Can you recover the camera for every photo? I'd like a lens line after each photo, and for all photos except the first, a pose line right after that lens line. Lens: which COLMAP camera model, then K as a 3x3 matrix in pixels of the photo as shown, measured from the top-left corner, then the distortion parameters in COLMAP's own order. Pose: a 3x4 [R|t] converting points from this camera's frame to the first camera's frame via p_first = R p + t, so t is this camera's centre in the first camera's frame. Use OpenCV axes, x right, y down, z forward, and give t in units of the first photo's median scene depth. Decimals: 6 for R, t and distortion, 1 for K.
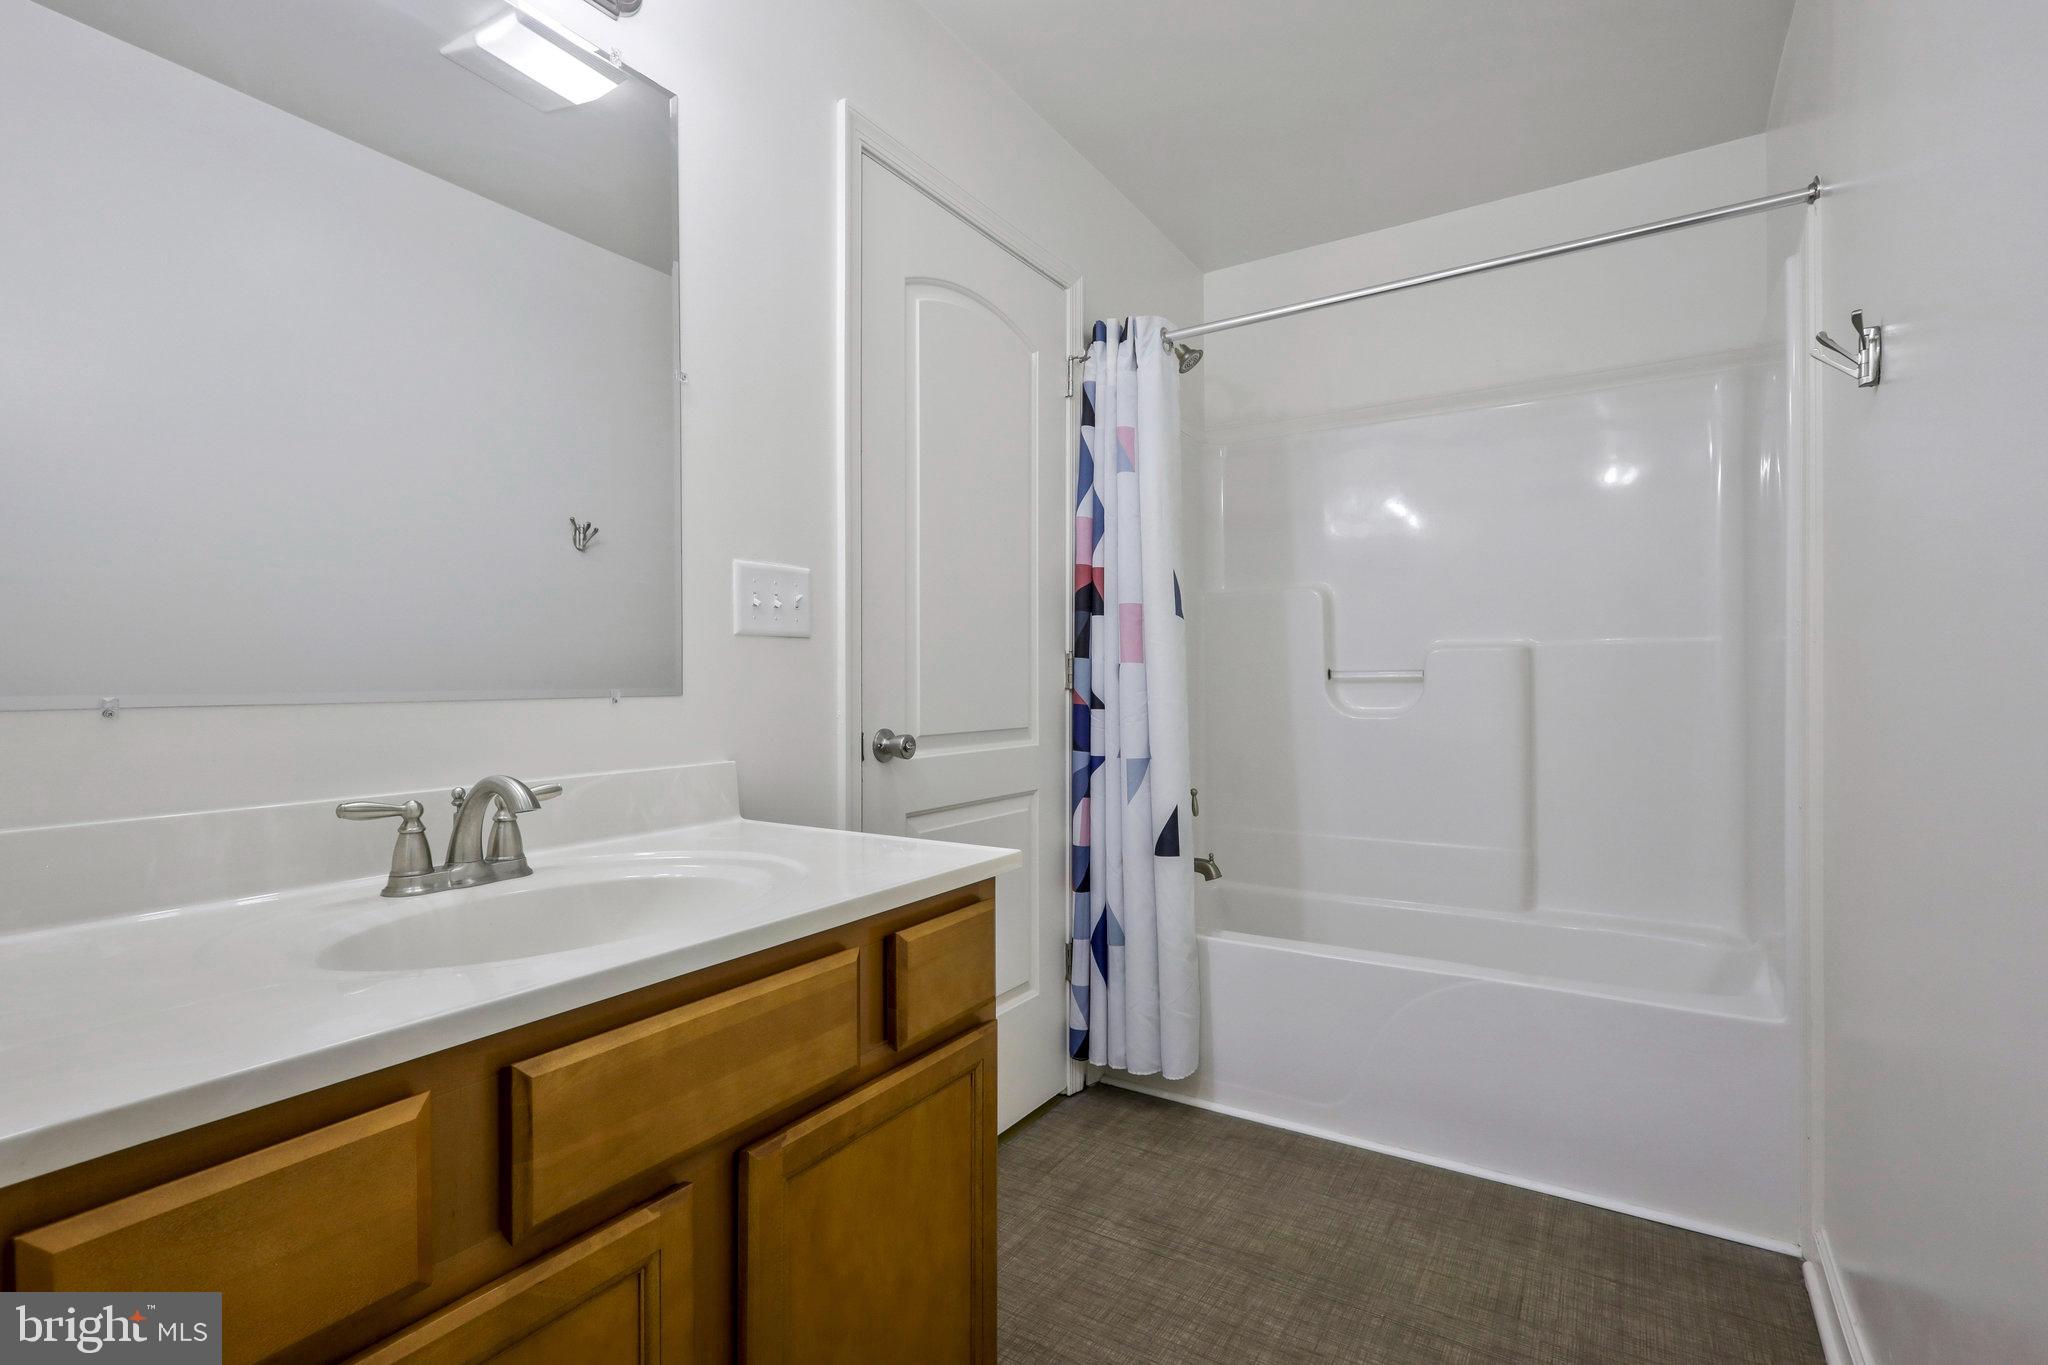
lens RADIAL K [[950.9, 0, 1029.7], [0, 950.9, 682.6], [0, 0, 1]] dist [0.002429, 0.000236]
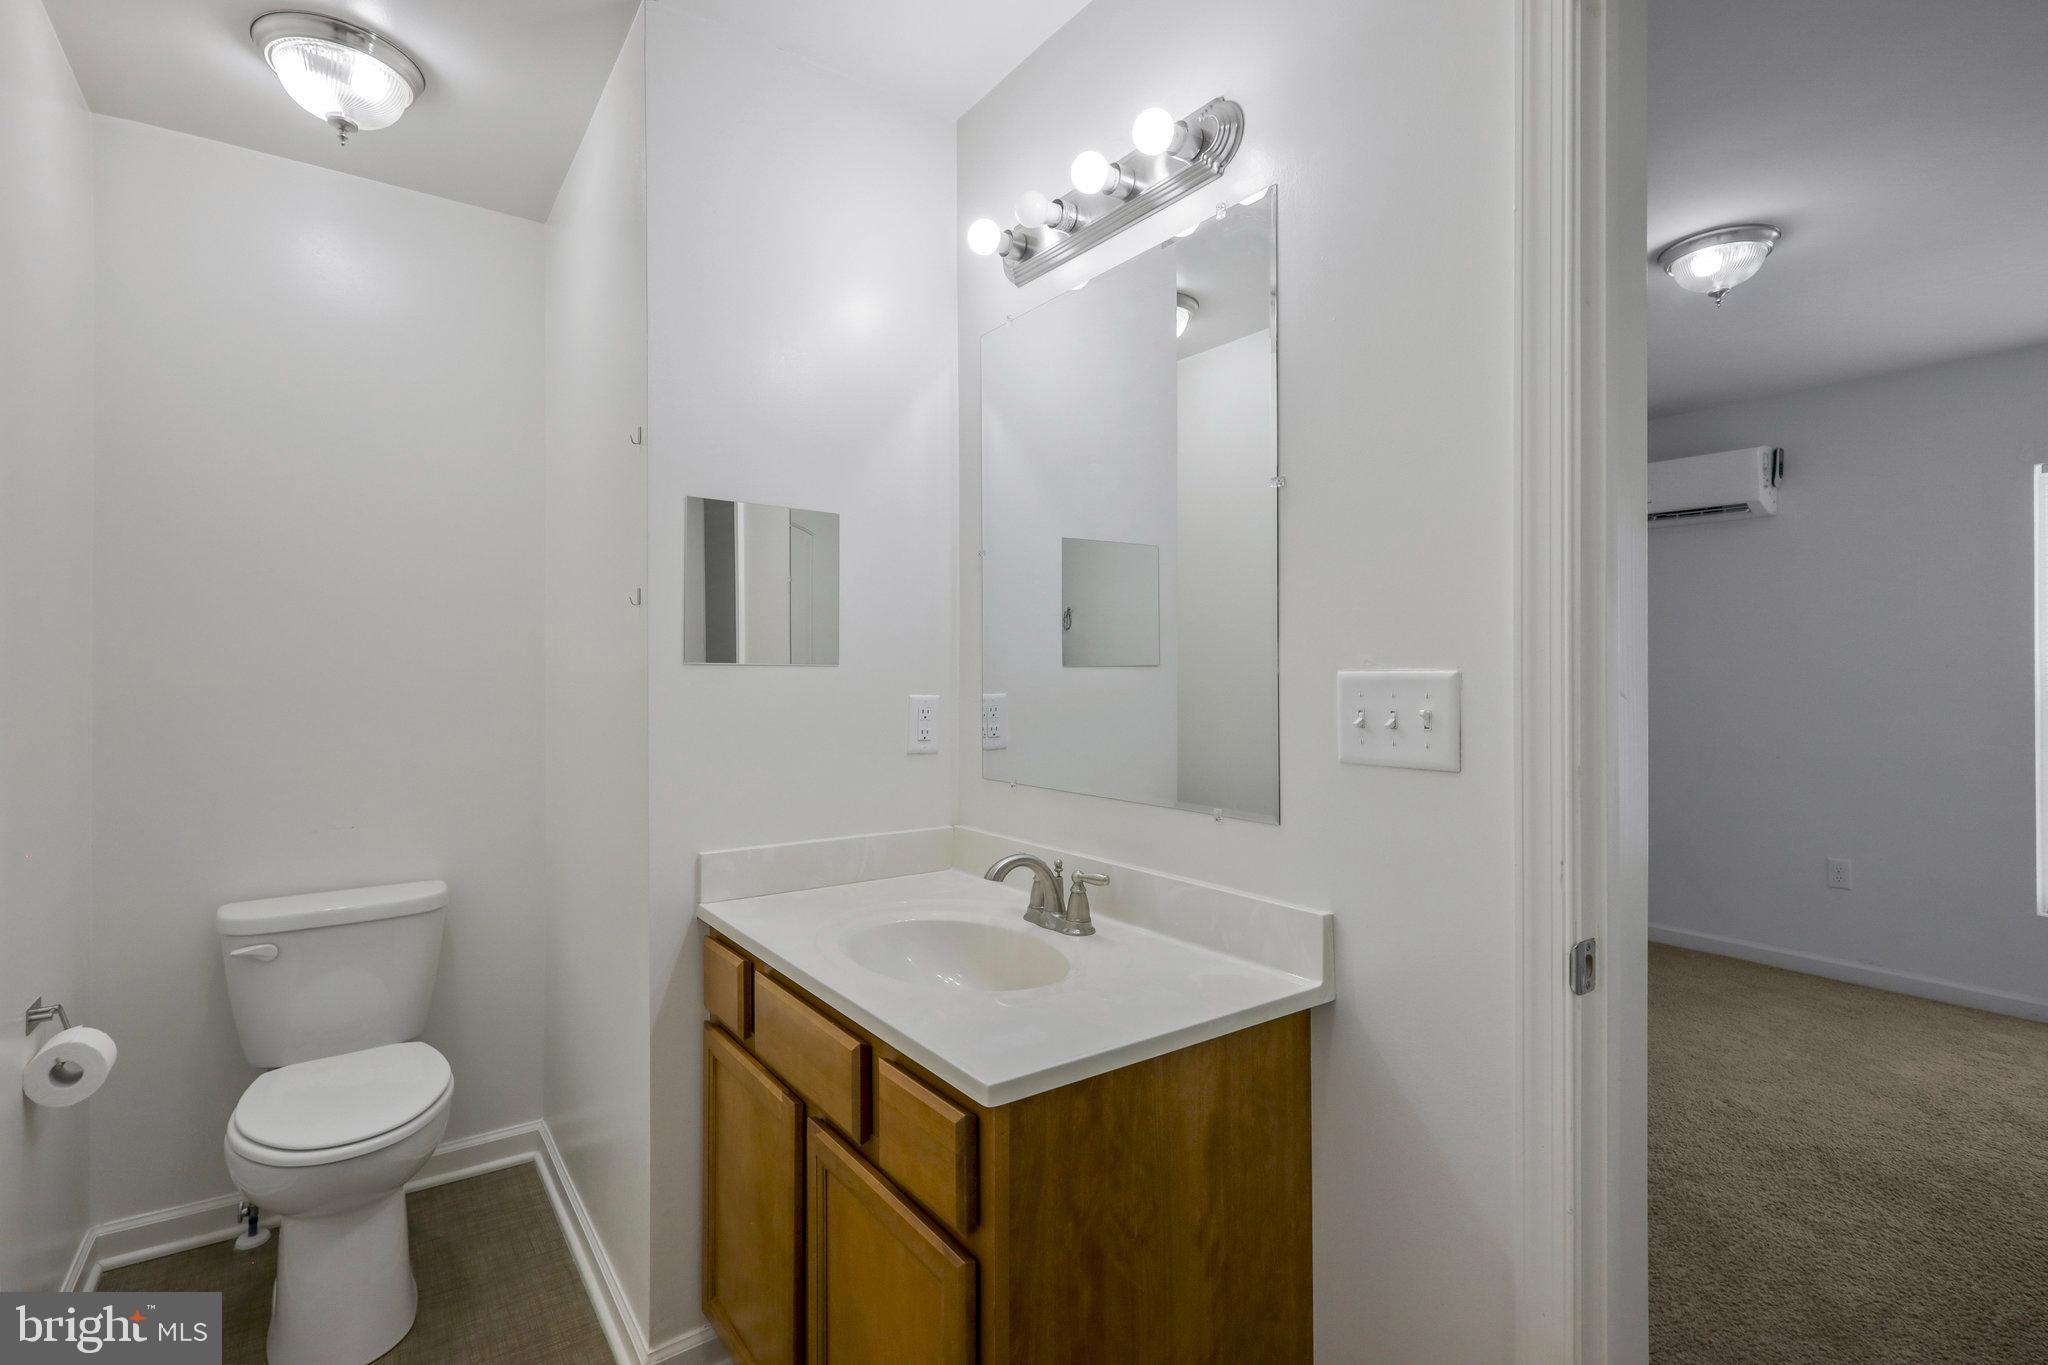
lens RADIAL K [[950.9, 0, 1029.7], [0, 950.9, 682.6], [0, 0, 1]] dist [0.002429, 0.000236]
pose [[-0.372223, 0.004267, -0.928134, 0.582987], [-0.005314, 0.999963, 0.006729, -0.129667], [0.928128, 0.007437, -0.372186, 1.111669]]
